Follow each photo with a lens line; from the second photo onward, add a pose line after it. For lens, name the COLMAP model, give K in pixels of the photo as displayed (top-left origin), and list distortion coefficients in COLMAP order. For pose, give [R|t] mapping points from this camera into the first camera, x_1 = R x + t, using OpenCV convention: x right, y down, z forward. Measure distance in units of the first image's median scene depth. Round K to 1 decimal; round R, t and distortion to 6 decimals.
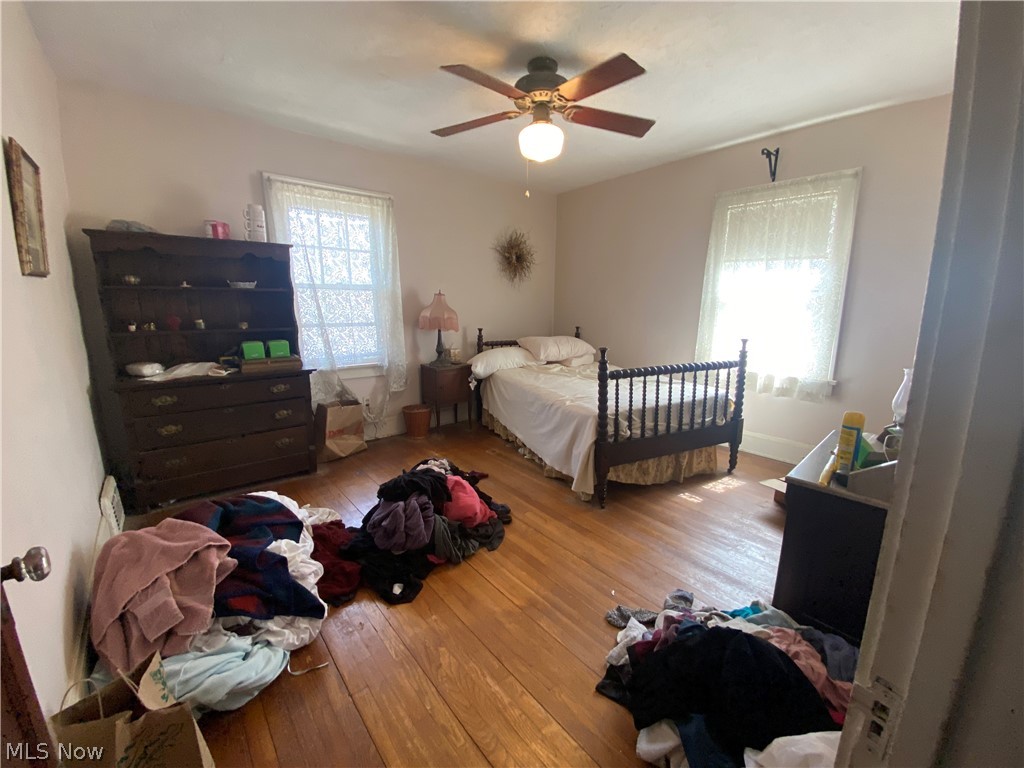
lens RADIAL K [[411.9, 0, 512.0], [0, 411.9, 384.0], [0, 0, 1]] dist [0.000333, -0.014120]
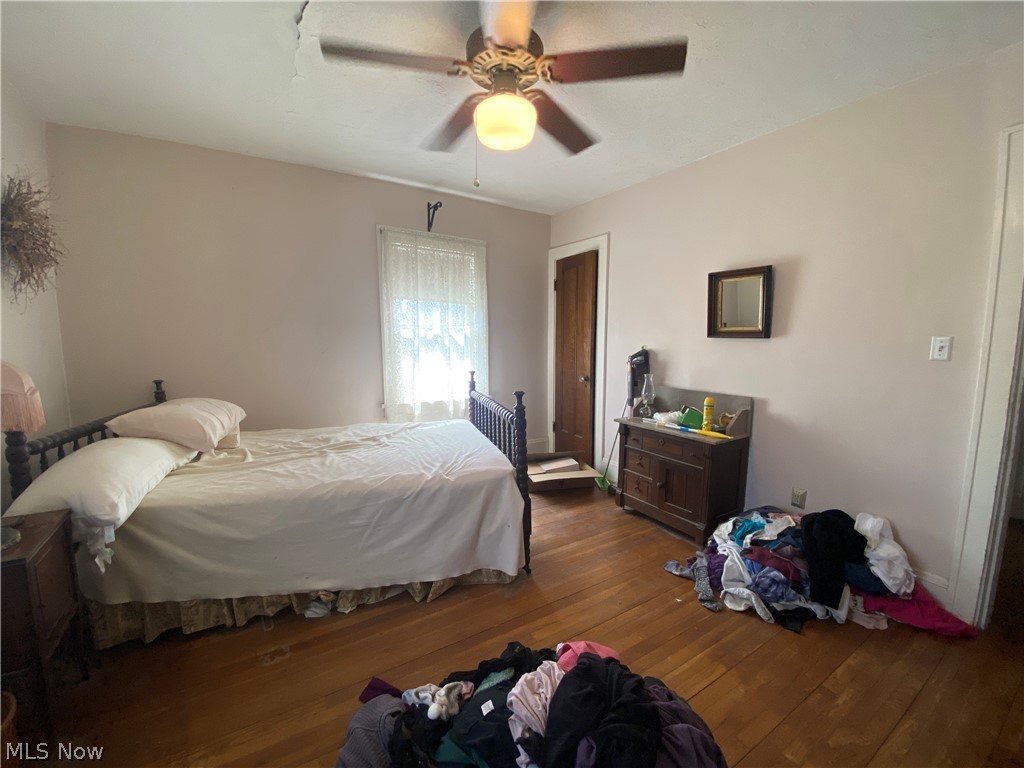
lens RADIAL K [[411.9, 0, 512.0], [0, 411.9, 384.0], [0, 0, 1]] dist [0.000333, -0.014120]
pose [[0.129844, -0.112969, 0.985078, -0.482184], [0.190423, 0.977836, 0.087038, -0.139553], [-0.973077, 0.176280, 0.148478, 0.677937]]
